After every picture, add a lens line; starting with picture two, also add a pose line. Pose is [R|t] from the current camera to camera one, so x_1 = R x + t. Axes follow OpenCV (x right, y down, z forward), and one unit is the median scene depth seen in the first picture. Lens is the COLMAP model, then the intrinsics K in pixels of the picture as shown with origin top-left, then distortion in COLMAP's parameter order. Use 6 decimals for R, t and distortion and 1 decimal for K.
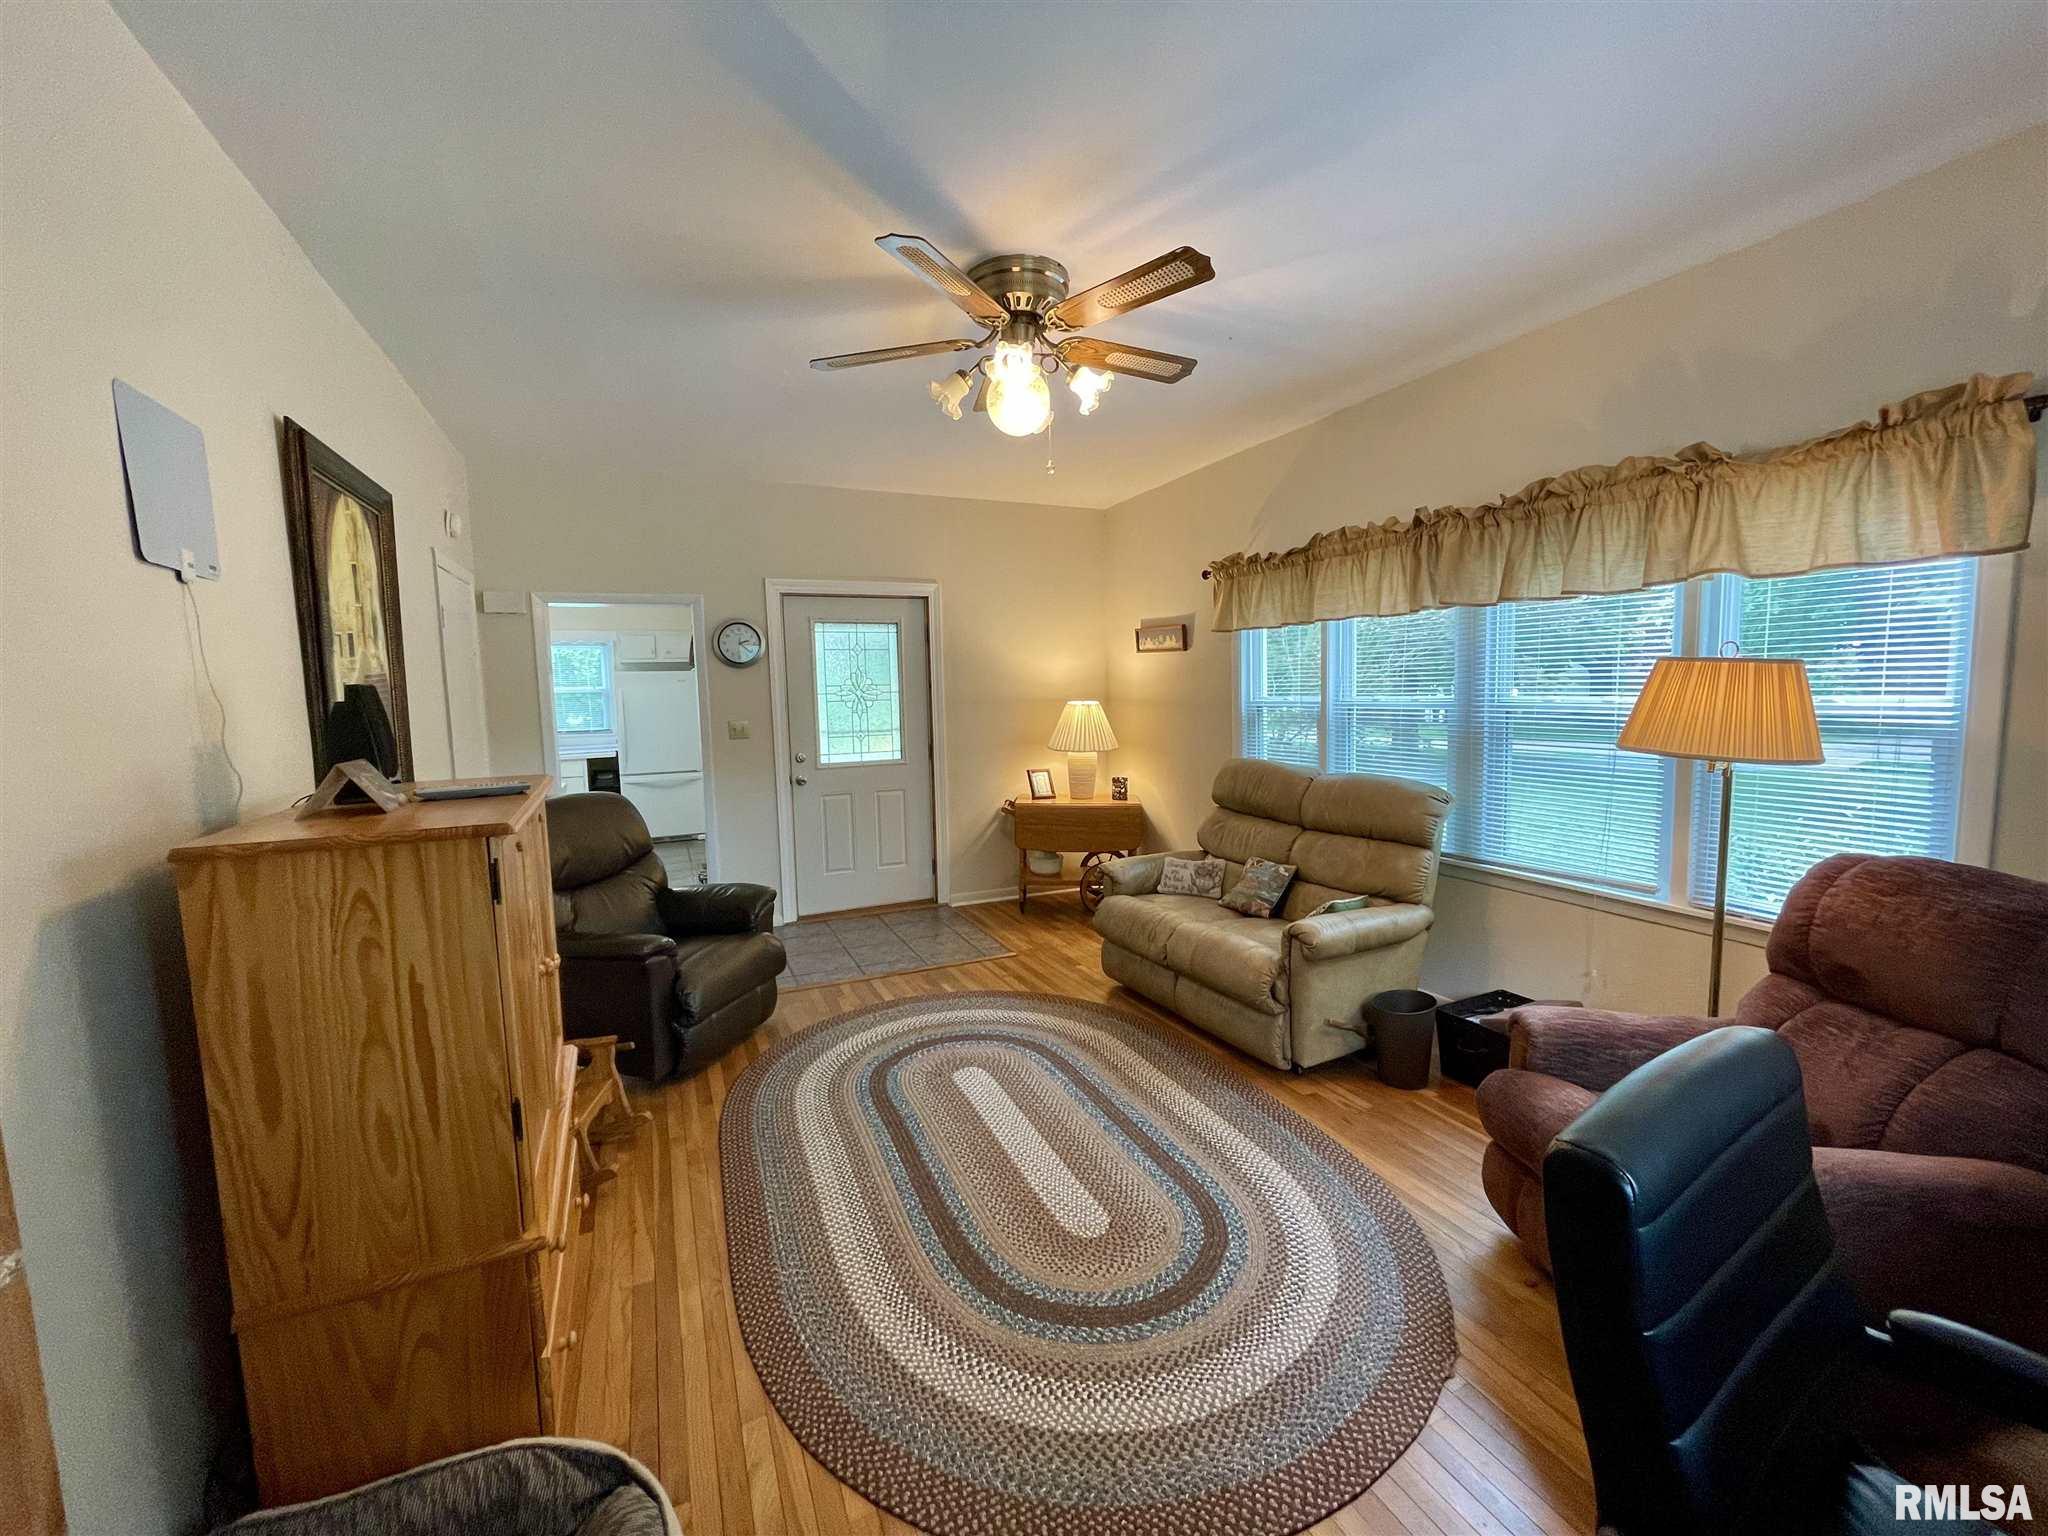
lens RADIAL K [[827.5, 0, 1014.3], [0, 827.5, 768.0], [0, 0, 1]] dist [-0.001098, 0.003212]
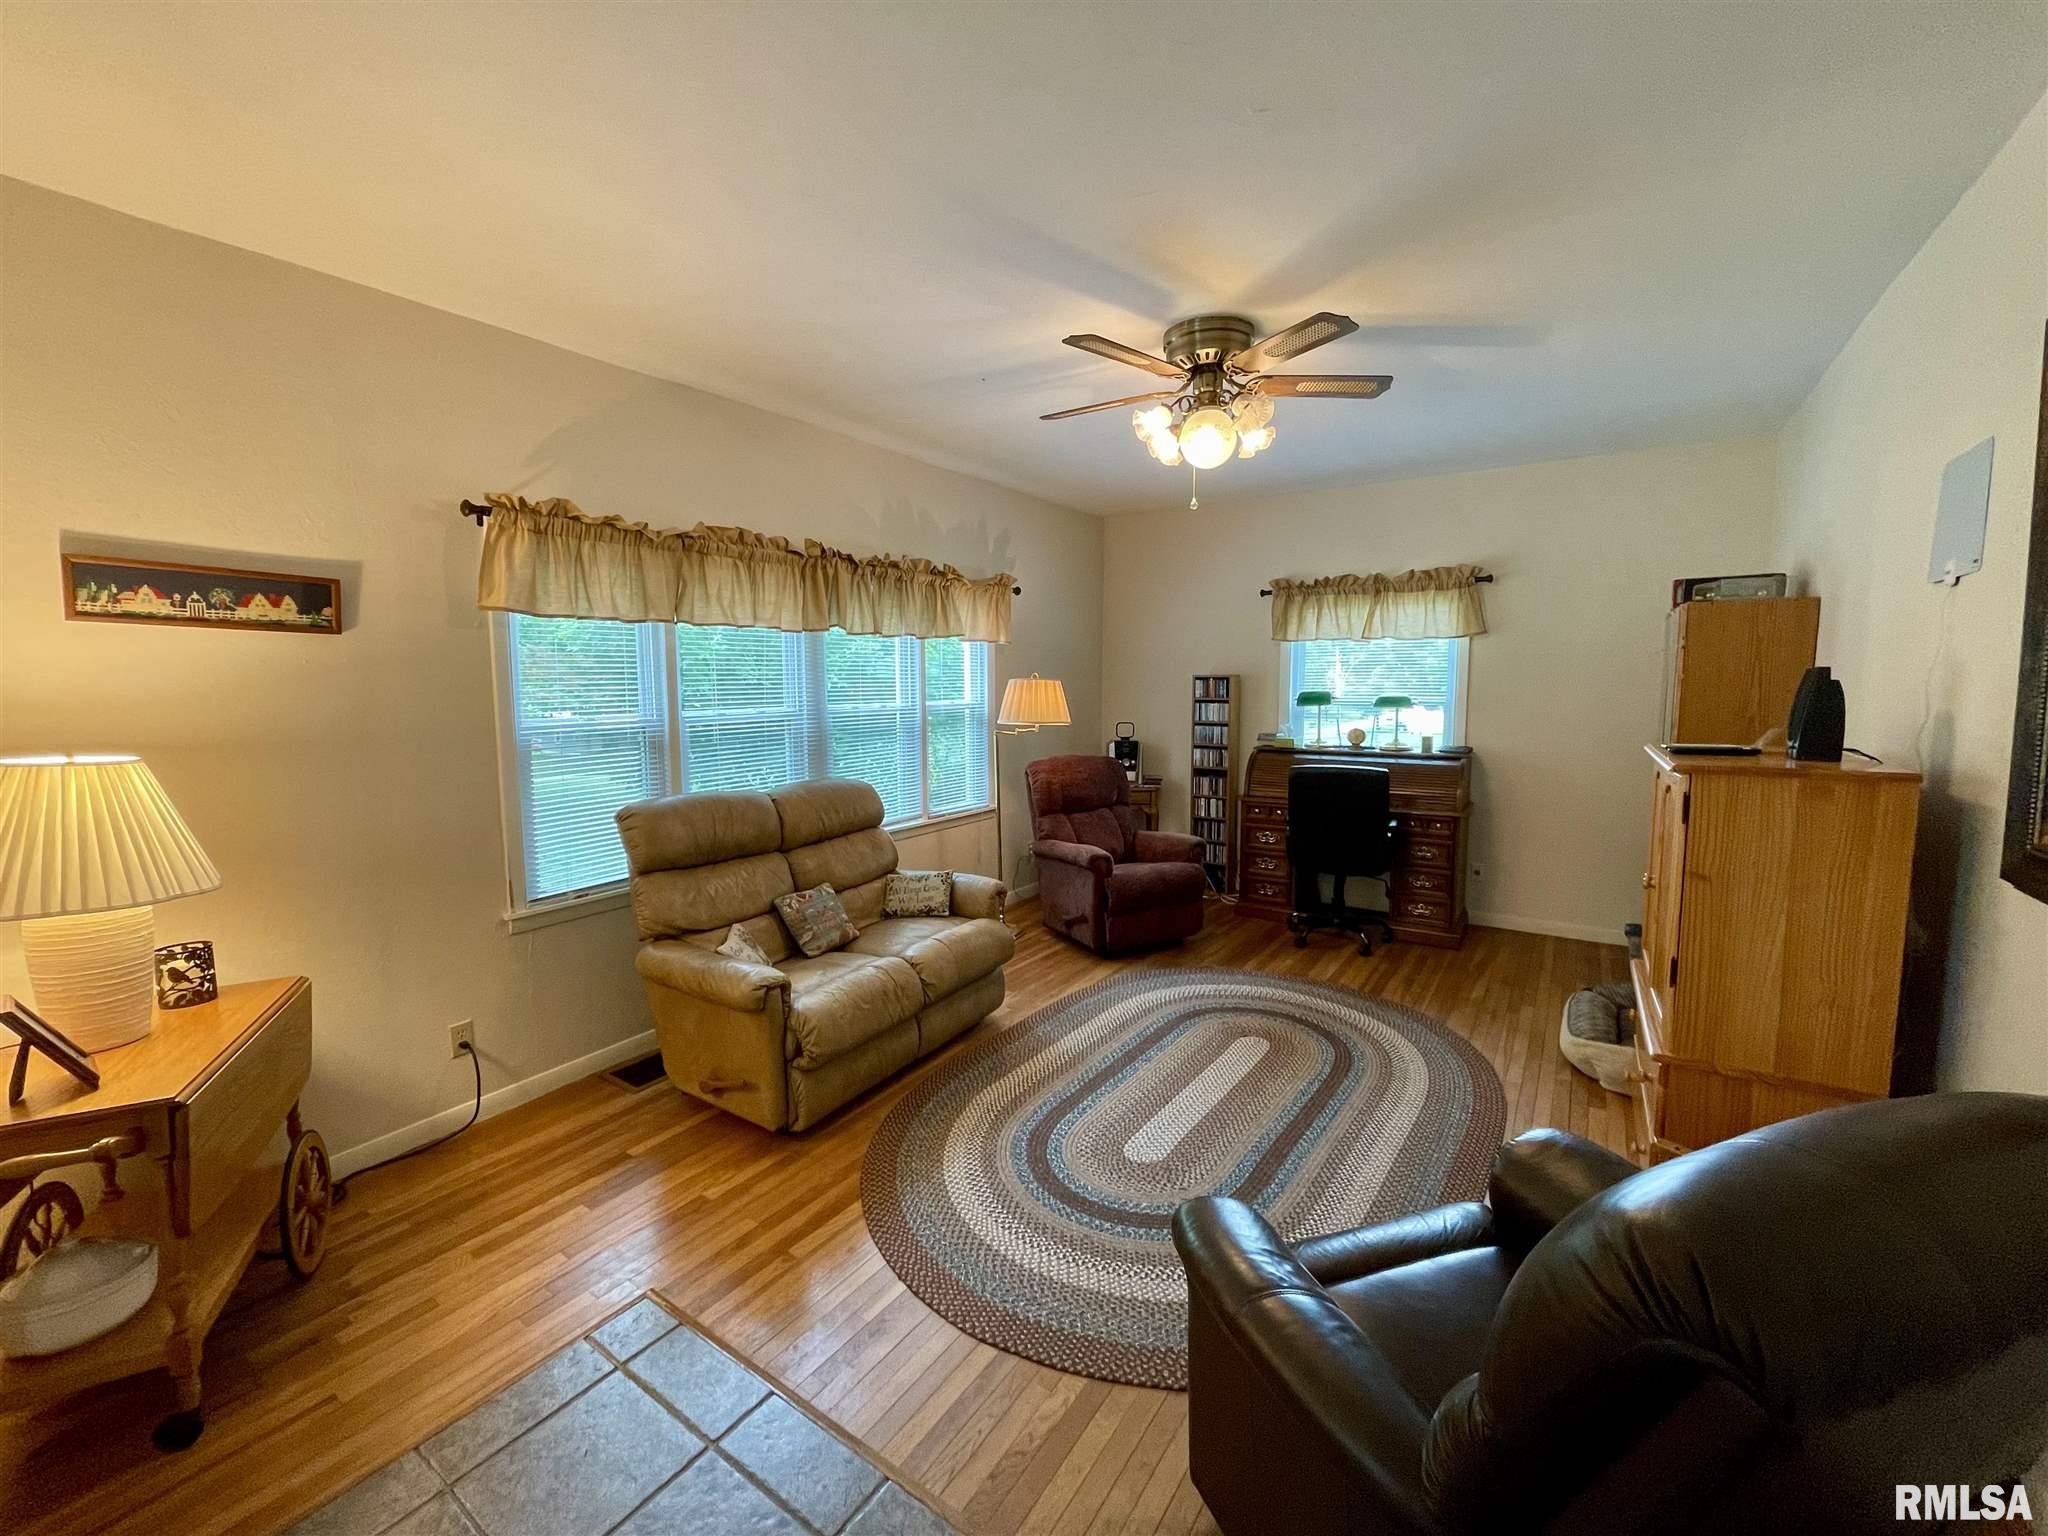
lens RADIAL K [[827.5, 0, 1014.3], [0, 827.5, 768.0], [0, 0, 1]] dist [-0.001098, 0.003212]
pose [[-0.514171, -0.061855, 0.855455, -0.669057], [0.107209, 0.984938, 0.135656, -0.137186], [-0.850961, 0.161463, -0.499795, 1.446238]]
